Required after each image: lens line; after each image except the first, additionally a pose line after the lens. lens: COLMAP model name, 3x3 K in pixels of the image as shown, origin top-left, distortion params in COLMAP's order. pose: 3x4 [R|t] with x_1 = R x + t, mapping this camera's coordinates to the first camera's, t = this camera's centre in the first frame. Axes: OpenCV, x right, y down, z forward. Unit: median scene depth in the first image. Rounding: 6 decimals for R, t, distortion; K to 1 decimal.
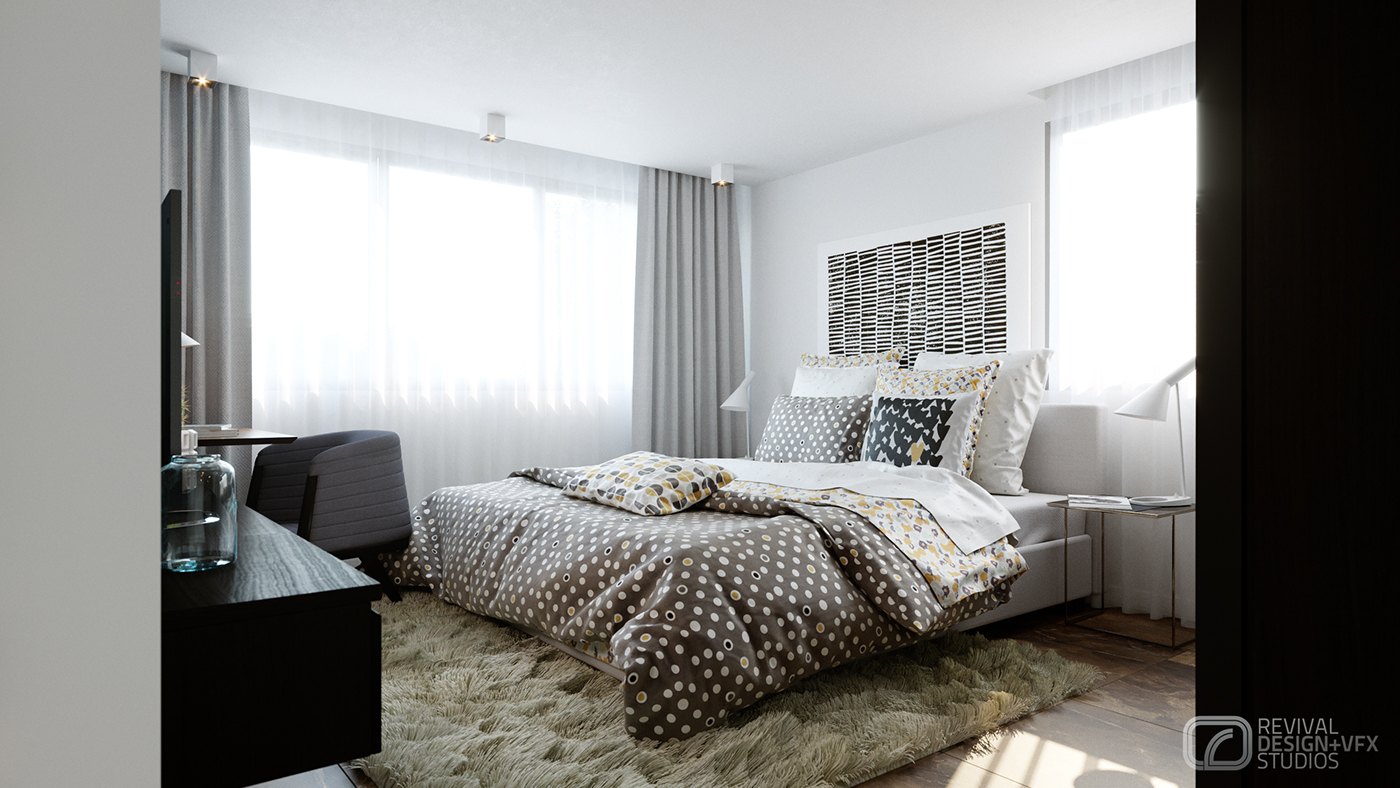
lens RADIAL K [[846.7, 0, 700.0], [0, 846.7, 394.0], [0, 0, 1]] dist [0.002076, 0.001031]
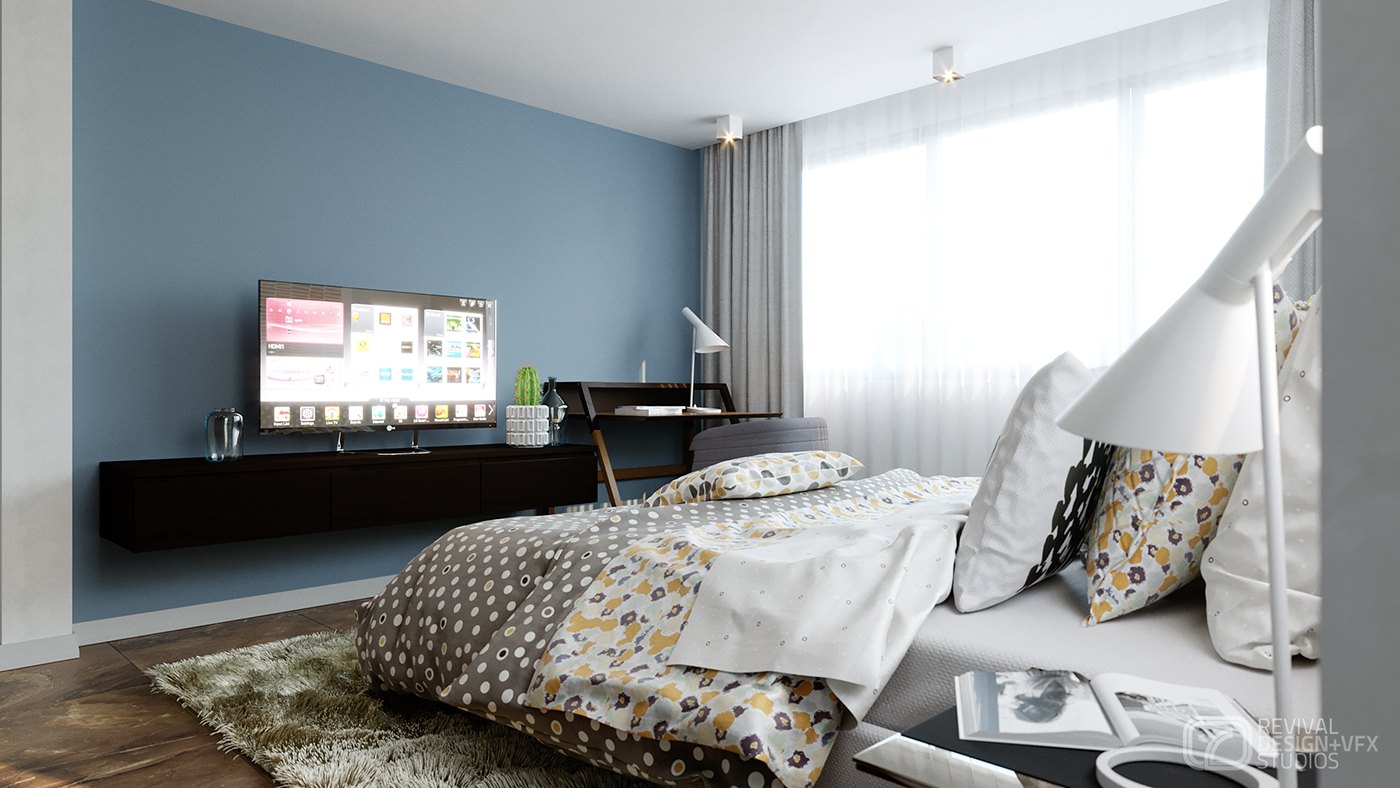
lens RADIAL K [[886.1, 0, 700.0], [0, 886.1, 394.0], [0, 0, 1]] dist [0.000098, 0.000007]
pose [[0.131990, 0.000927, -0.991251, 1.074086], [-0.002279, 0.999997, 0.000631, 0.021920], [0.991248, 0.002176, 0.131992, 1.161618]]
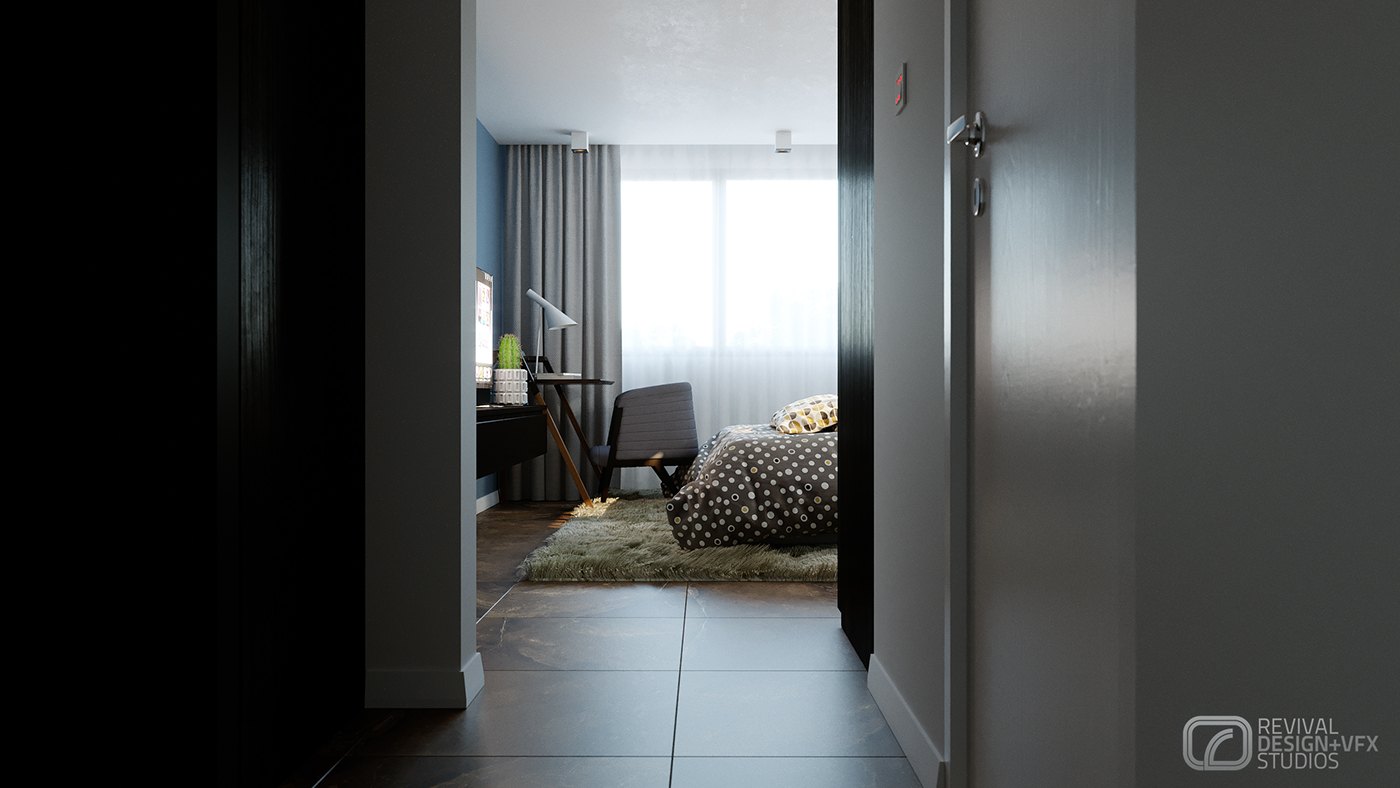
lens RADIAL K [[1061.8, 0, 700.0], [0, 1061.8, 394.0], [0, 0, 1]] dist [-0.002140, 0.000232]
pose [[0.790971, 0.000956, -0.611852, 1.104770], [-0.001114, 0.999999, 0.000121, 0.099660], [0.611852, 0.000586, 0.790972, -0.548779]]
